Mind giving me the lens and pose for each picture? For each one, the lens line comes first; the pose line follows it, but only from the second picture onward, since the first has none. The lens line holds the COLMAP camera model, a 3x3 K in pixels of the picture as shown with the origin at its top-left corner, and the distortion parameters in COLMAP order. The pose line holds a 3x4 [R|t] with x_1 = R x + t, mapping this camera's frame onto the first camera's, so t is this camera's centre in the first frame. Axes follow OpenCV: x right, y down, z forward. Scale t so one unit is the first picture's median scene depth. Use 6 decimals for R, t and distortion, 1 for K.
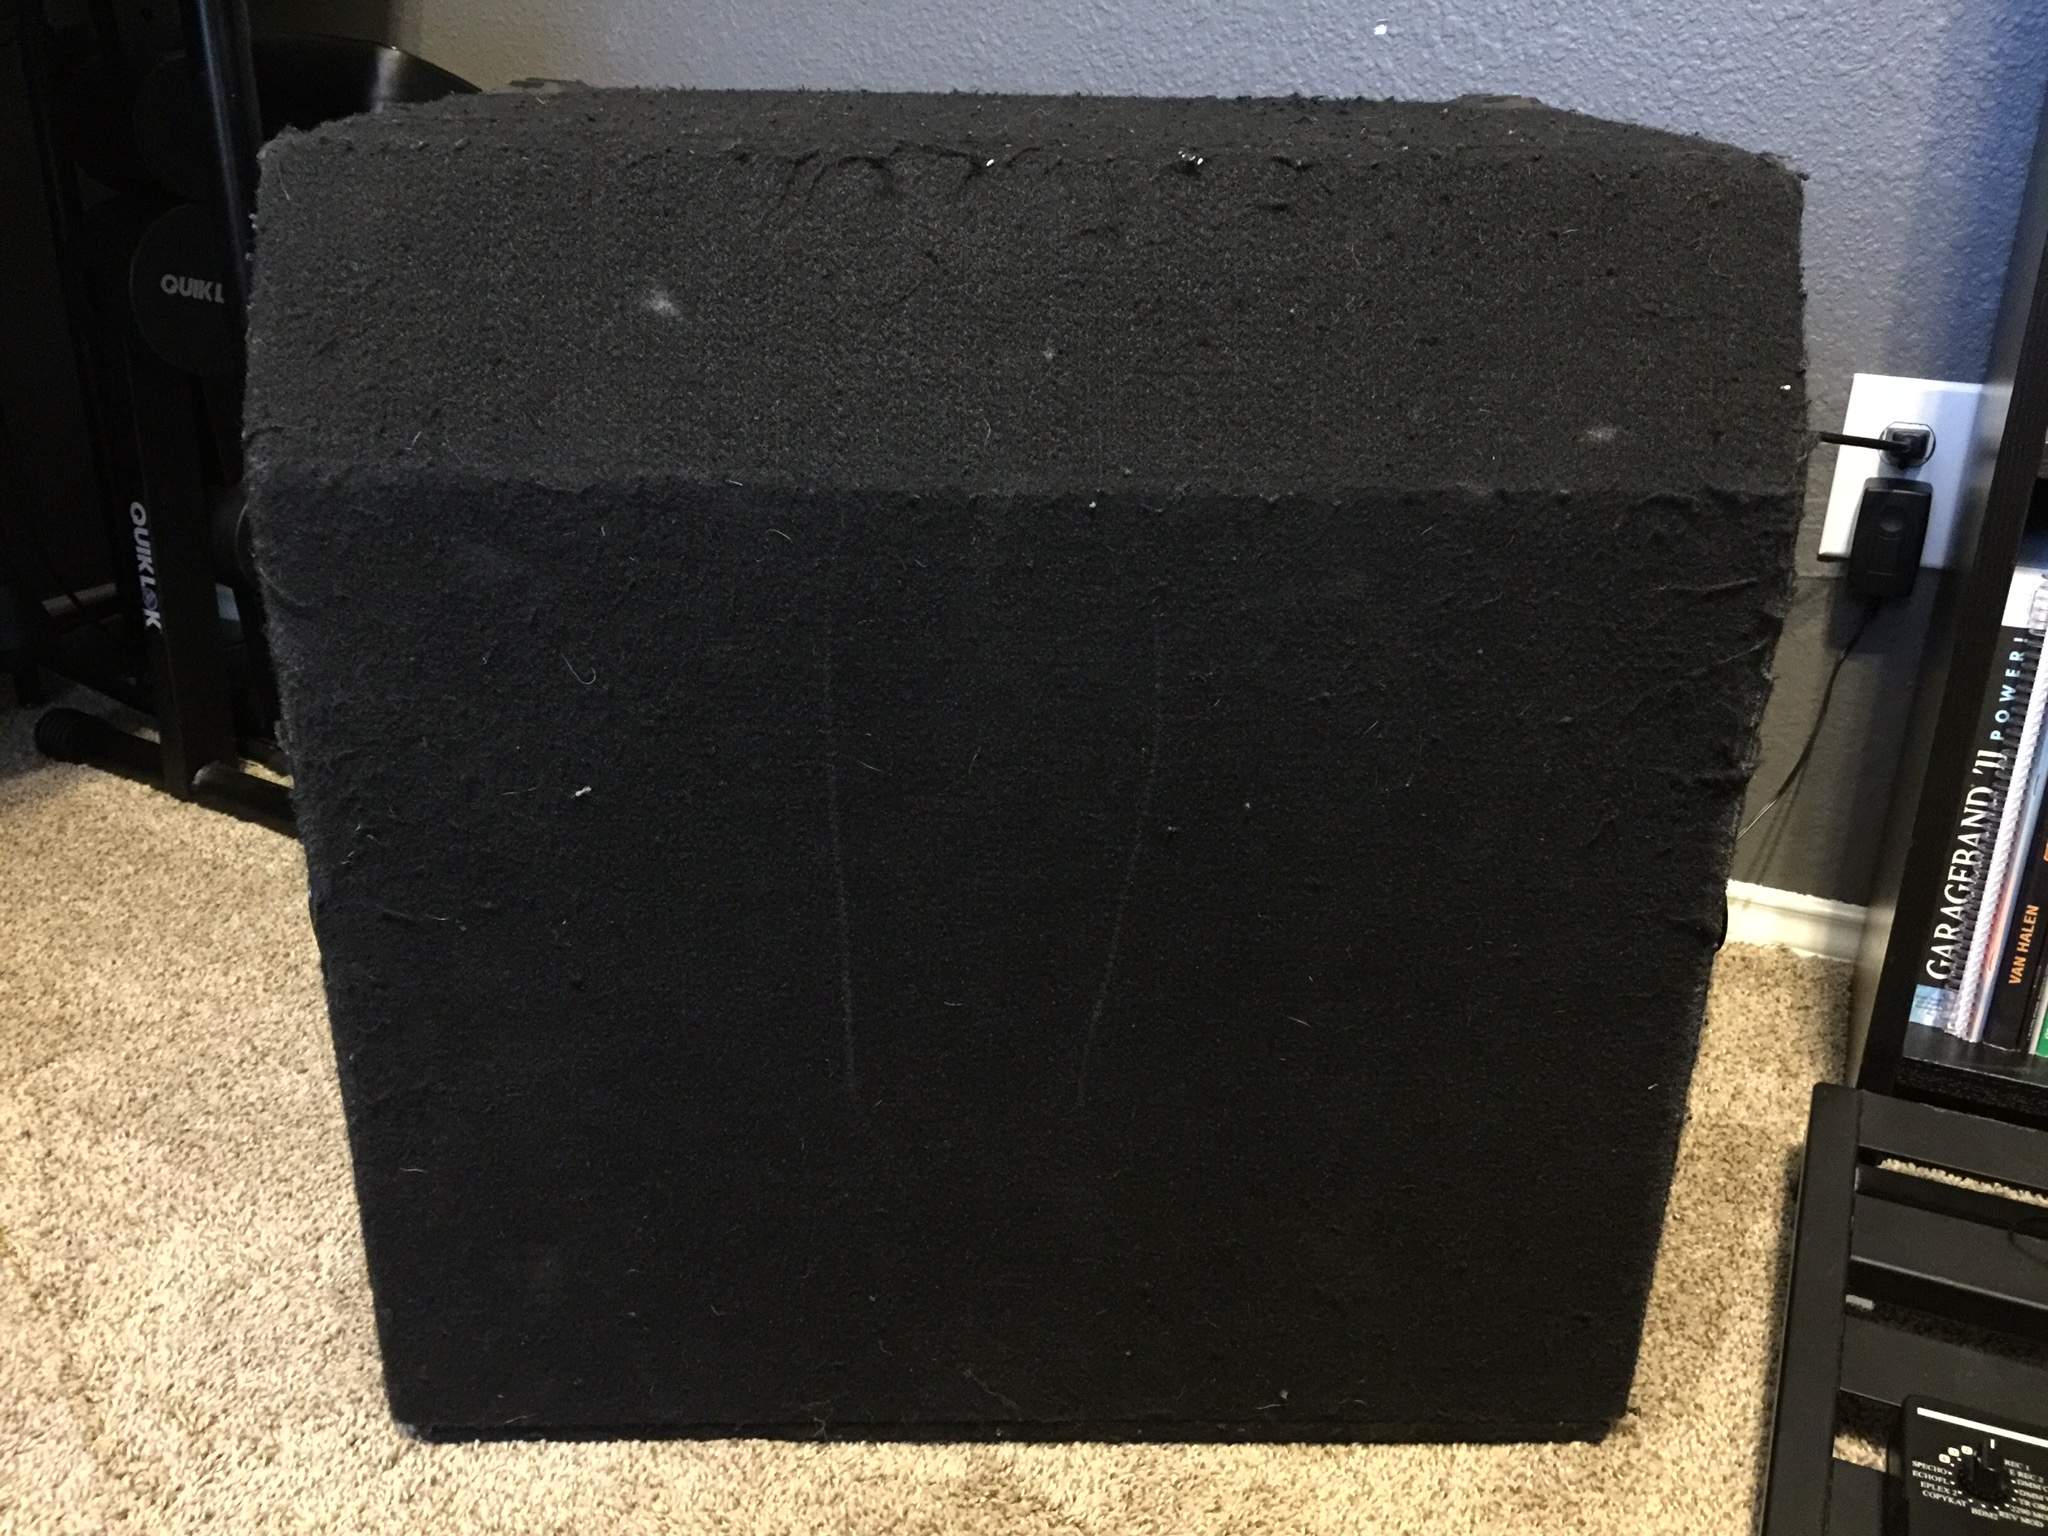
lens RADIAL K [[1761.3, 0, 1026.3], [0, 1761.3, 775.6], [0, 0, 1]] dist [0.093450, -0.166931]
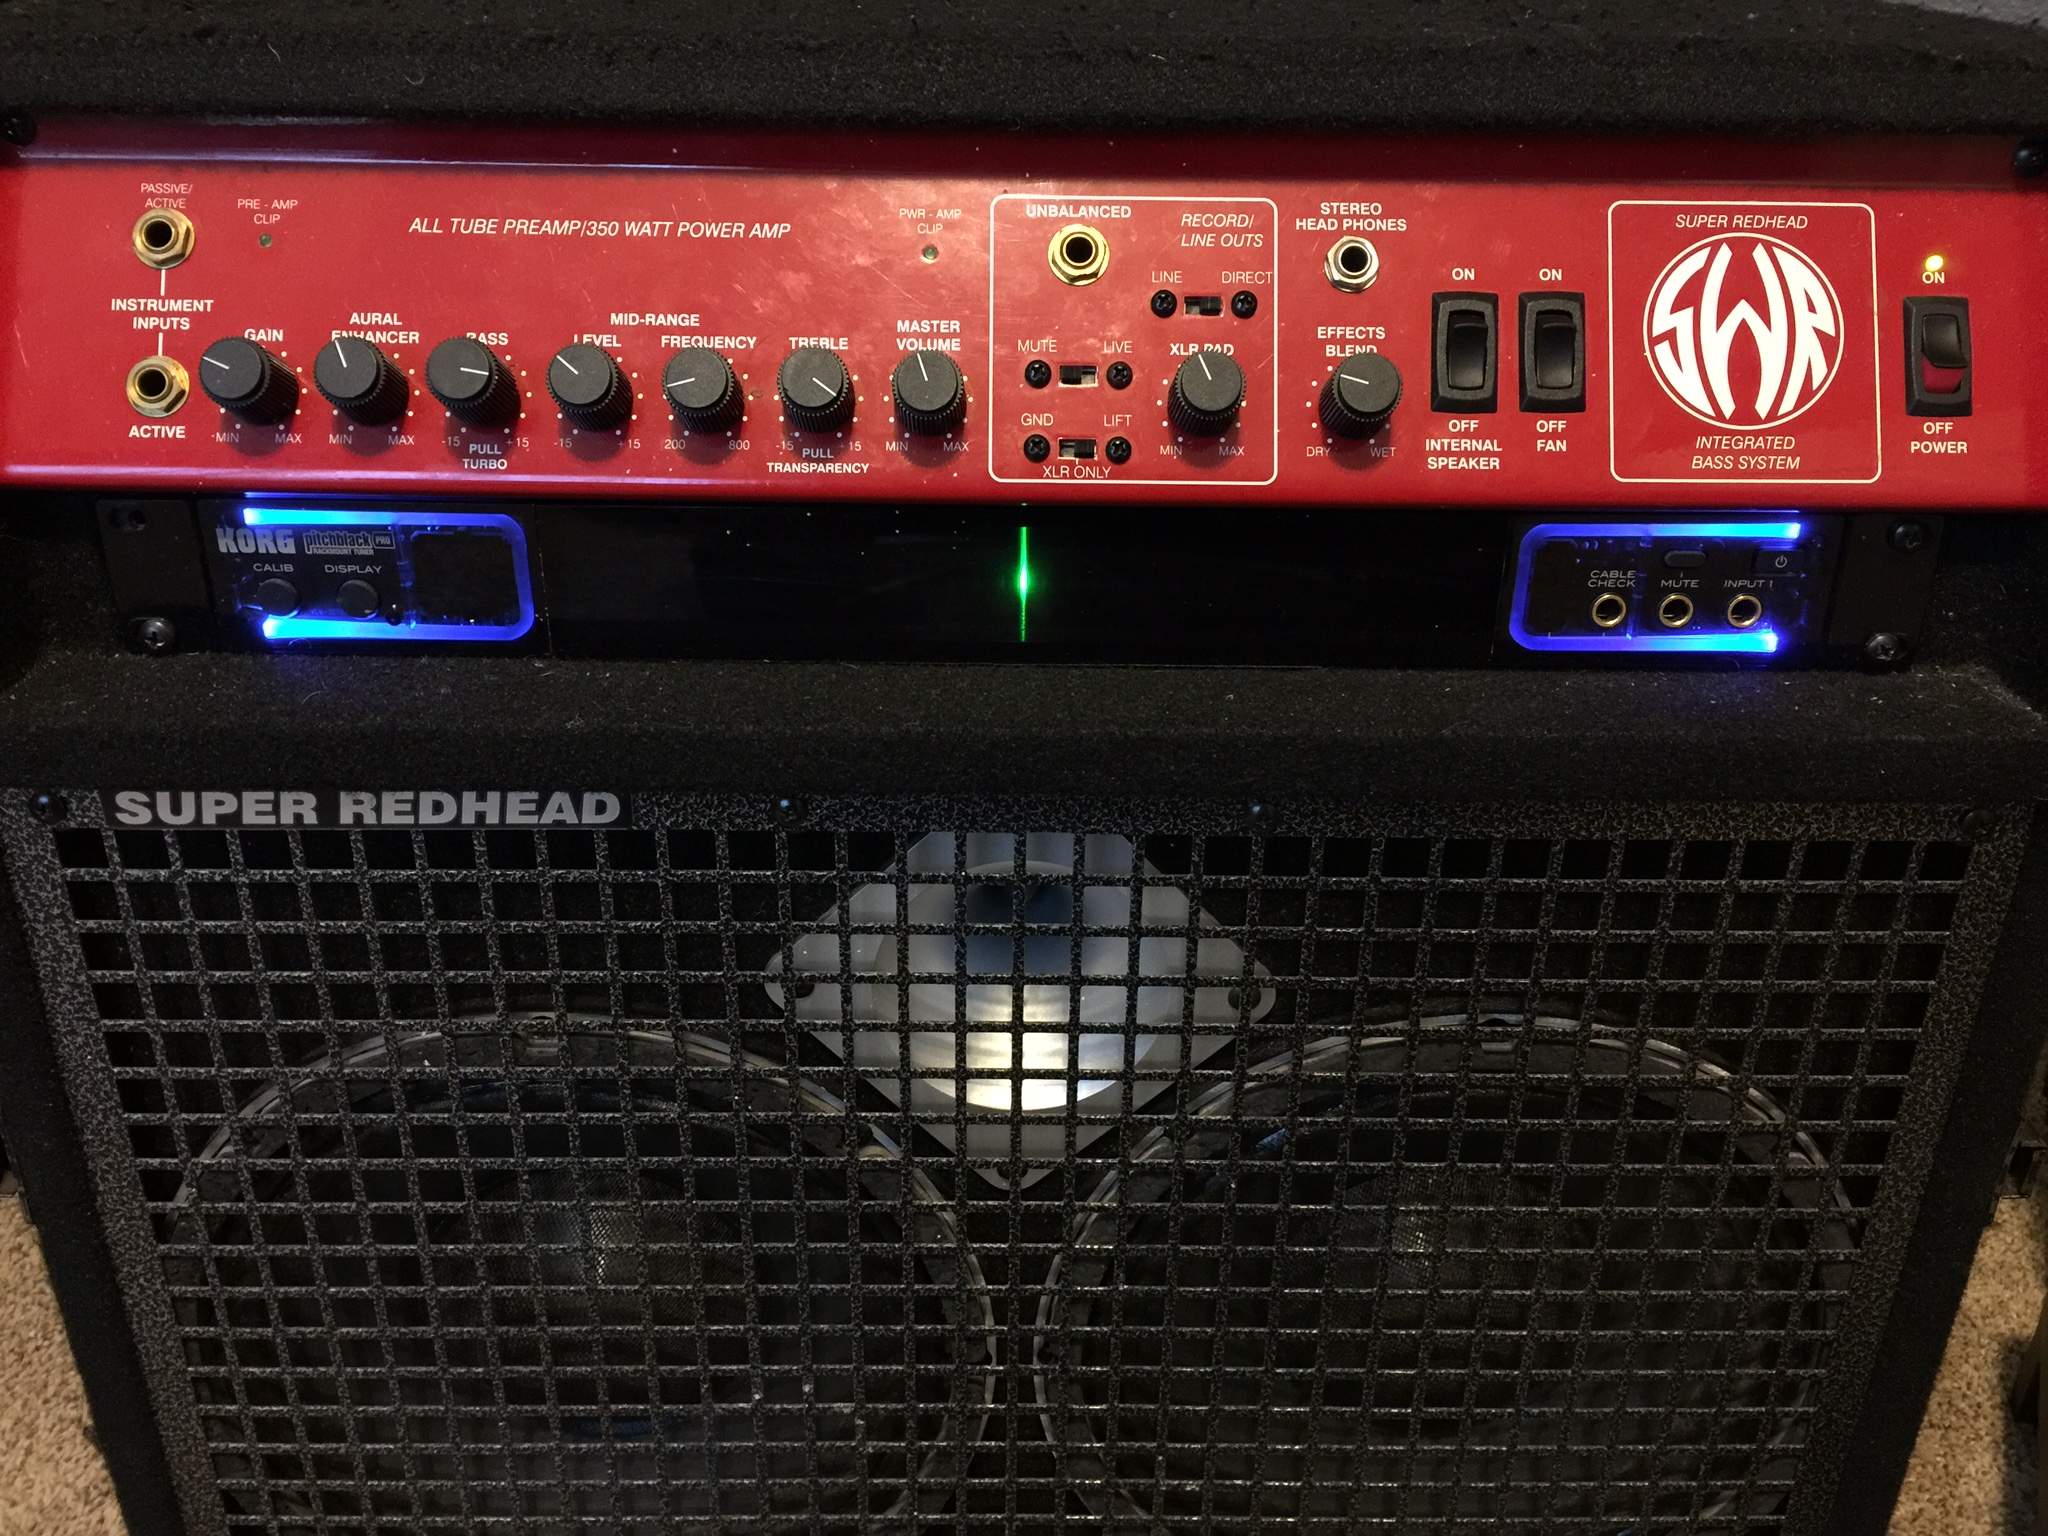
lens RADIAL K [[1770.9, 0, 1024.0], [0, 1770.9, 768.0], [0, 0, 1]] dist [0.070906, -0.116336]
pose [[0.999966, -0.001750, -0.008116, 0.006001], [0.002193, 0.998488, 0.054919, -0.087724], [0.008007, -0.054935, 0.998458, 0.231753]]
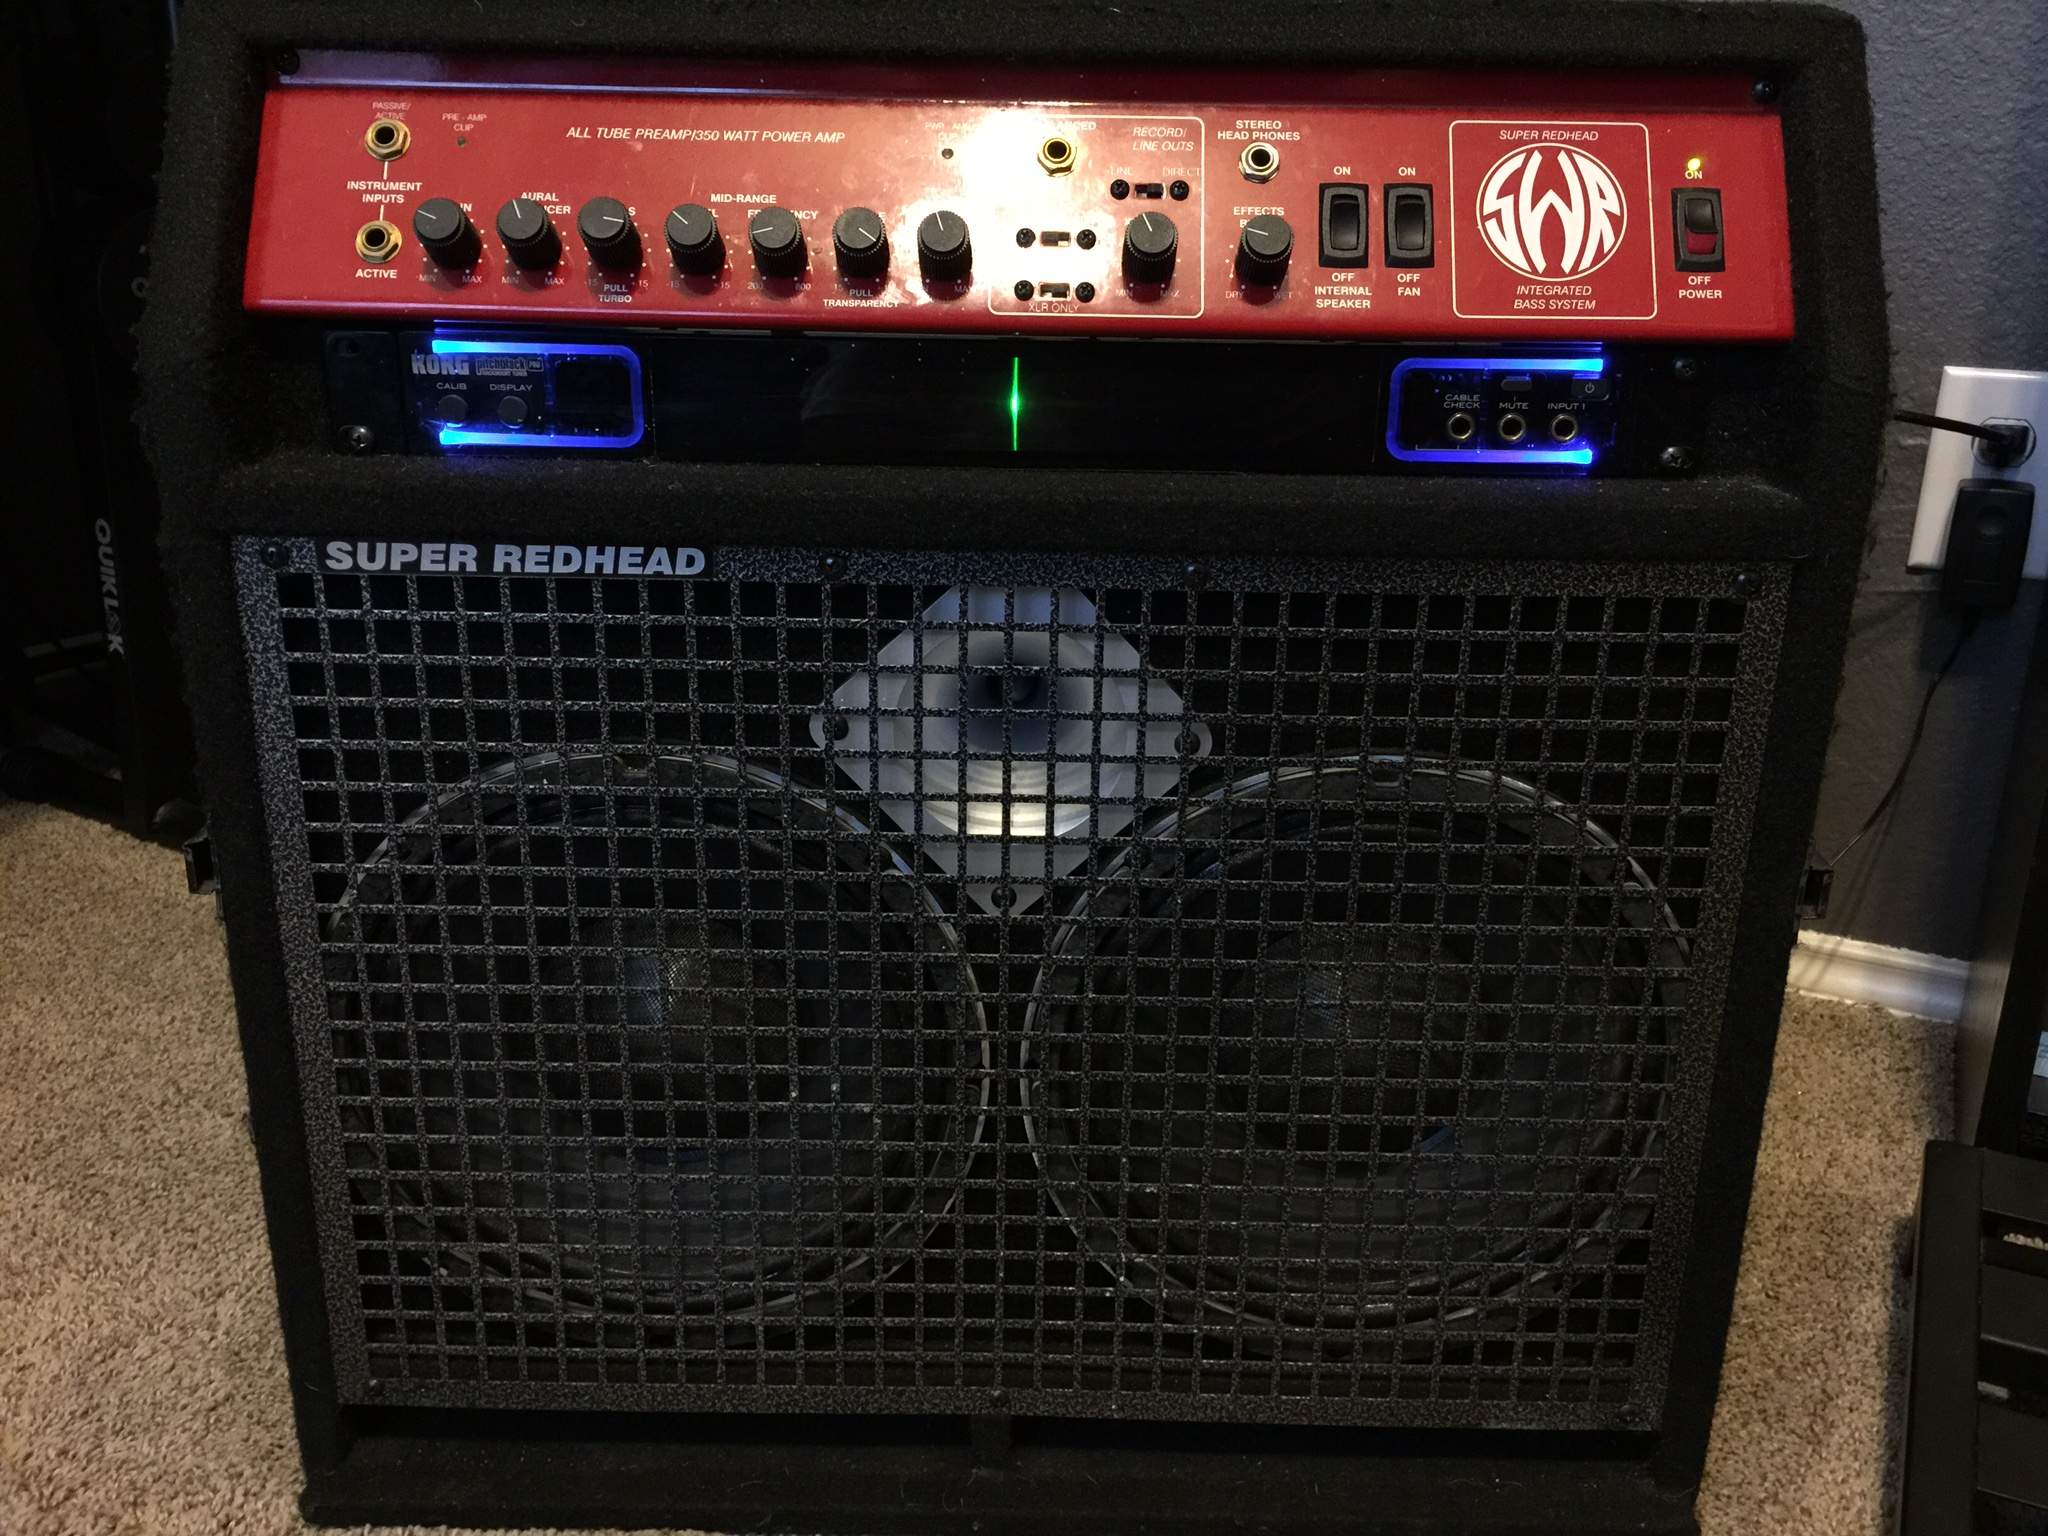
lens RADIAL K [[1770.9, 0, 1024.0], [0, 1770.9, 768.0], [0, 0, 1]] dist [0.070906, -0.116336]
pose [[0.999629, 0.006788, -0.026378, 0.021943], [-0.008585, 0.997608, -0.068592, 0.052673], [0.025850, 0.068793, 0.997296, 0.099777]]
